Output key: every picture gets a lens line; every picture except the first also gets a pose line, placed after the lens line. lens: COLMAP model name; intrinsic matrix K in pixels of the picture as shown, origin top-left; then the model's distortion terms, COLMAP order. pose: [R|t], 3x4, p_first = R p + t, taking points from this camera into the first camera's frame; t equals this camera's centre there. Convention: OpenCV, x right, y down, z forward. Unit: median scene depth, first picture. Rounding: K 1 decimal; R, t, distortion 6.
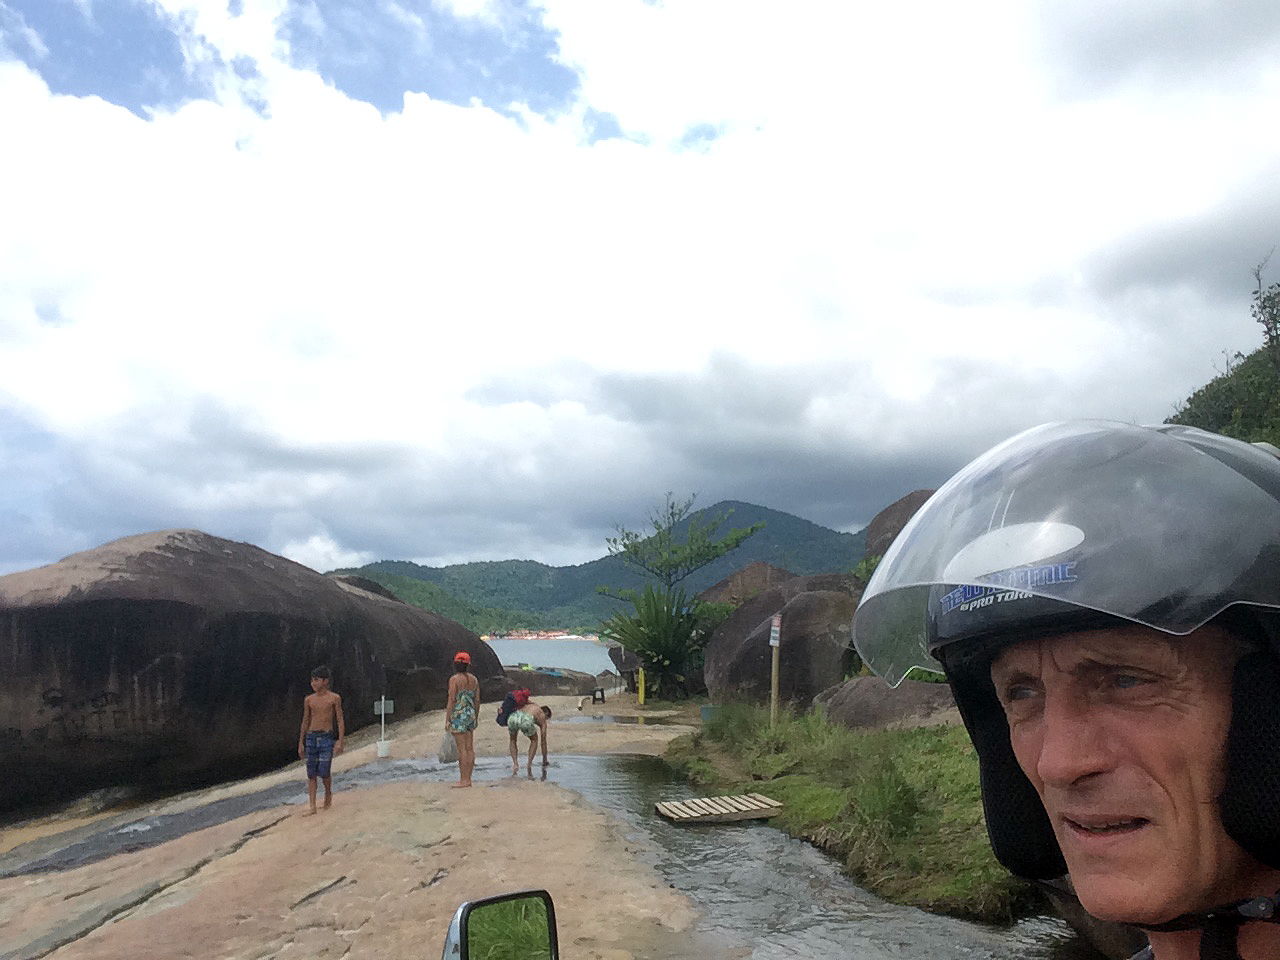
lens RADIAL K [[1257.5, 0, 728.3], [0, 1257.5, 479.3], [0, 0, 1]] dist [0.084039, -0.136030]
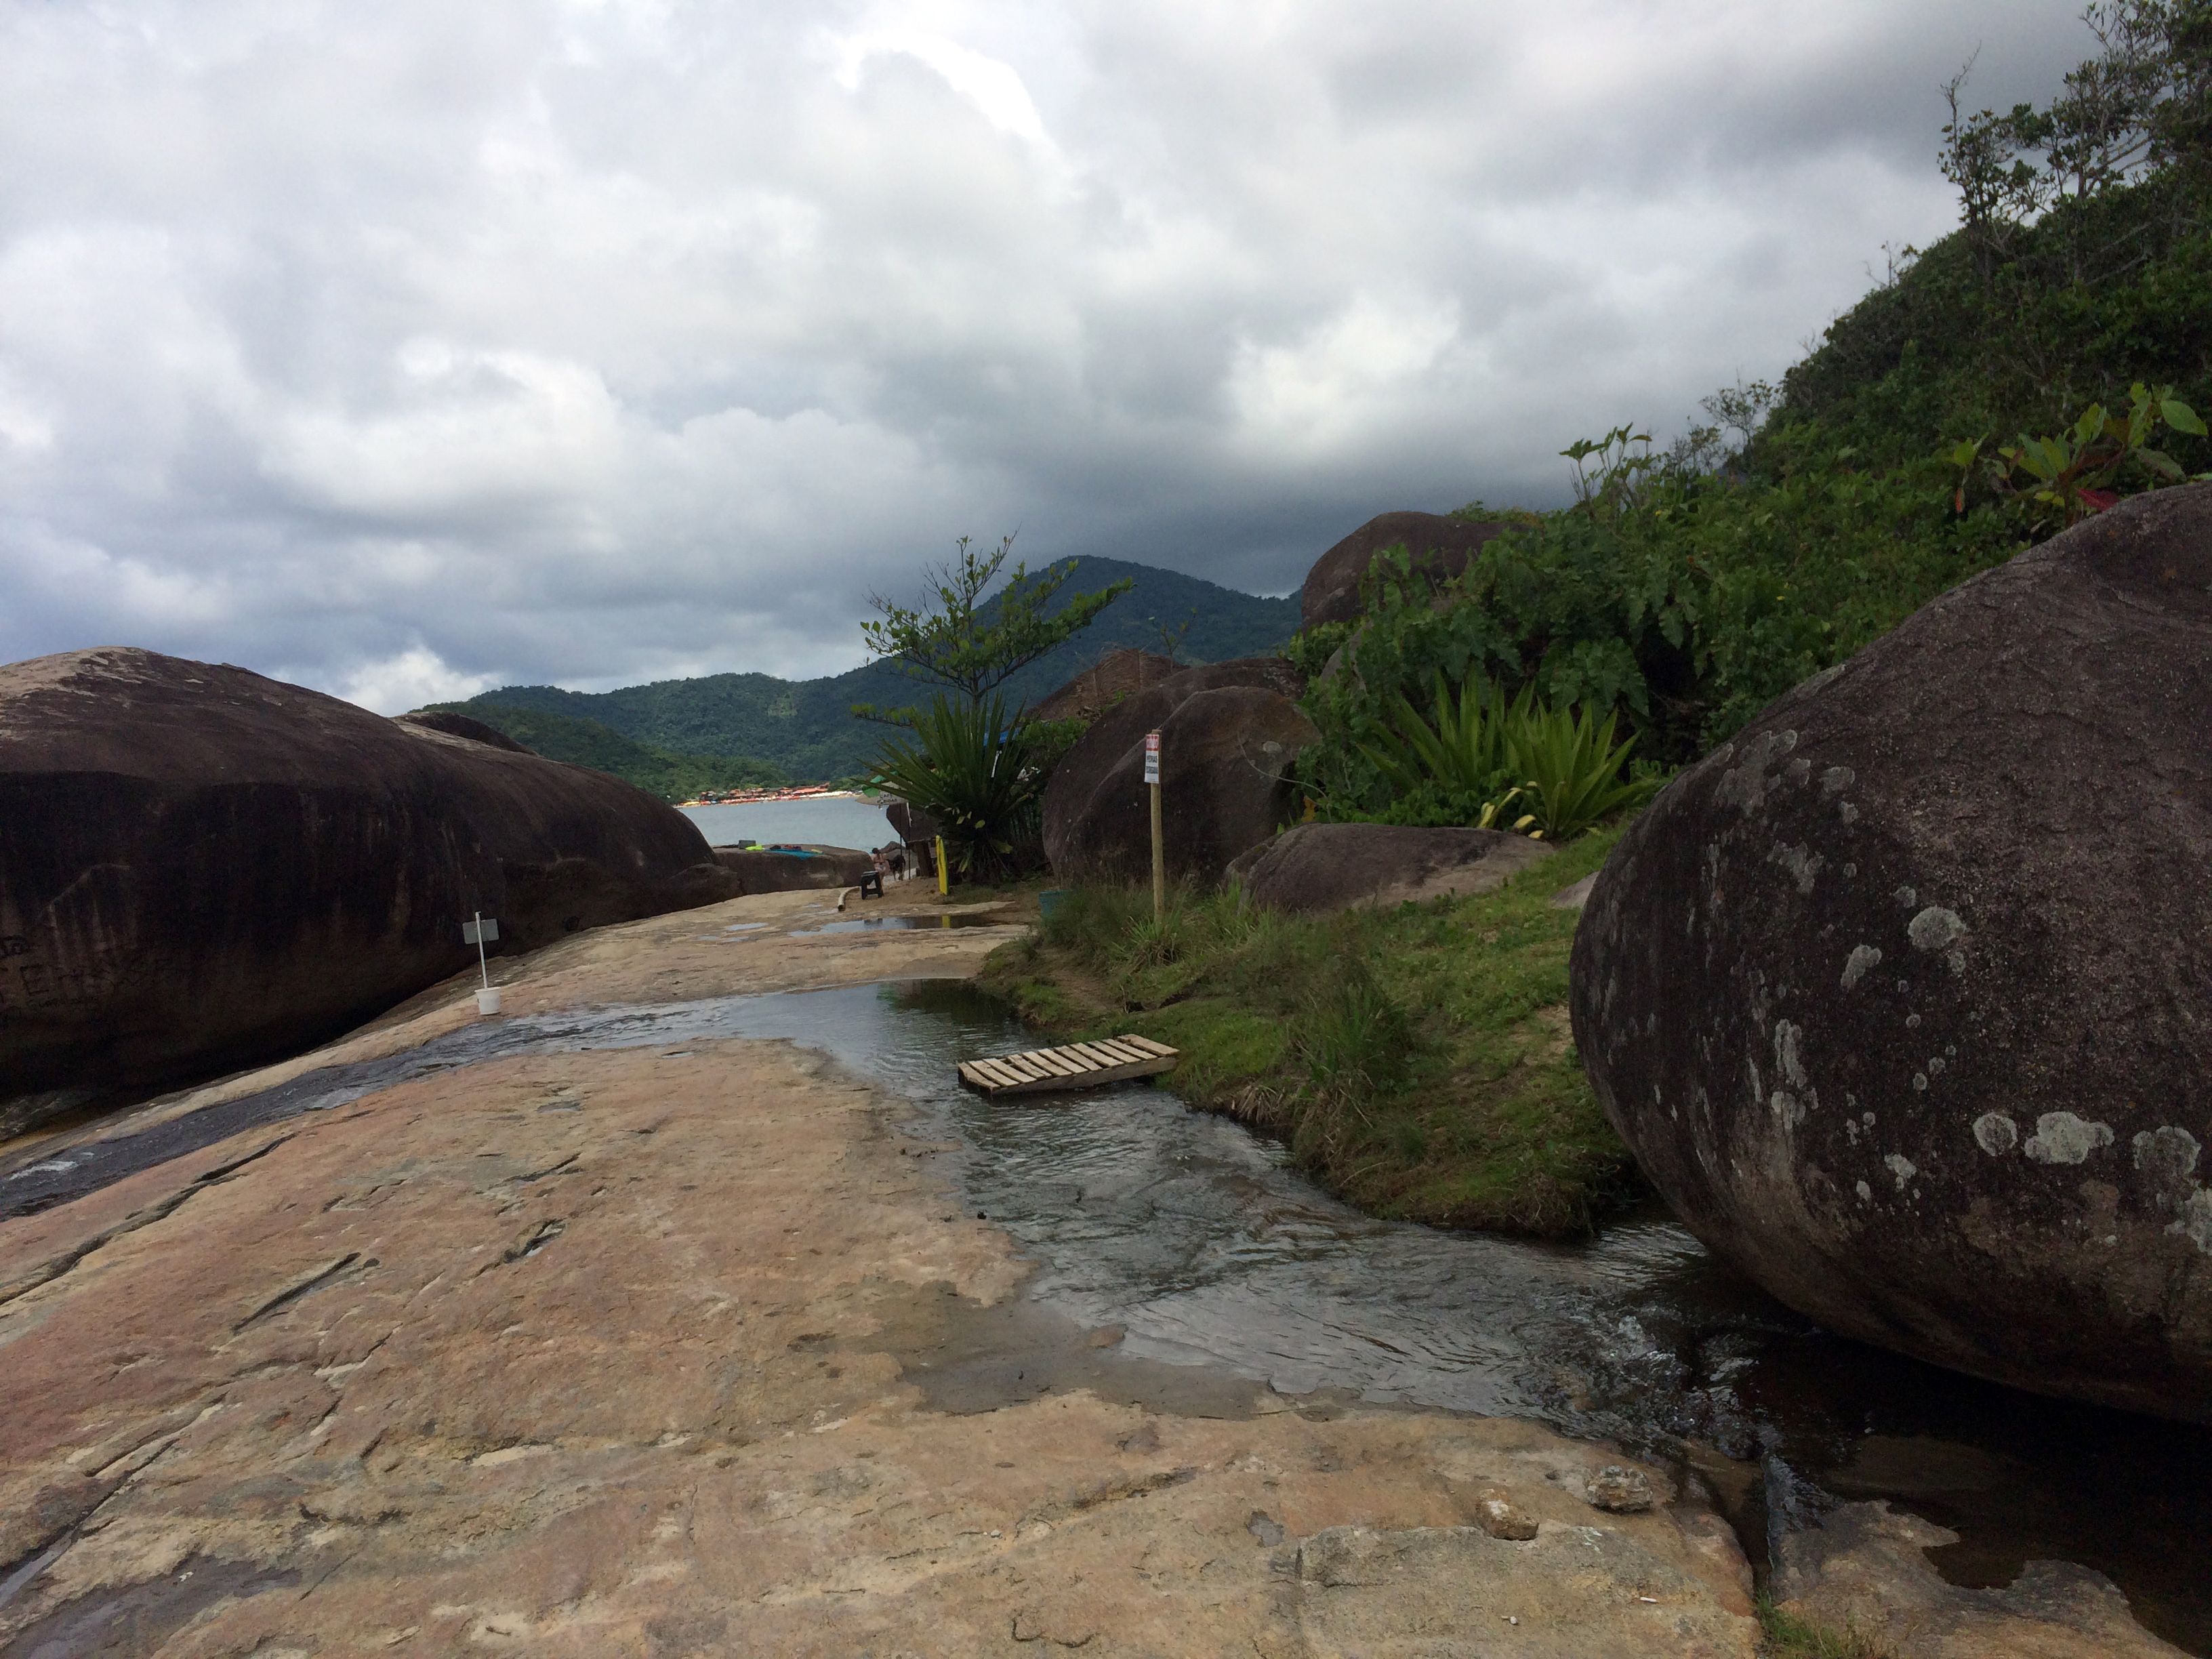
lens RADIAL K [[1858.1, 0, 1106.0], [0, 1858.1, 829.5], [0, 0, 1]] dist [0.053333, 0.001341]
pose [[0.997737, -0.067067, -0.004702, 0.019345], [0.067019, 0.986592, 0.148809, 0.026309], [-0.005341, -0.148788, 0.988855, 0.161160]]
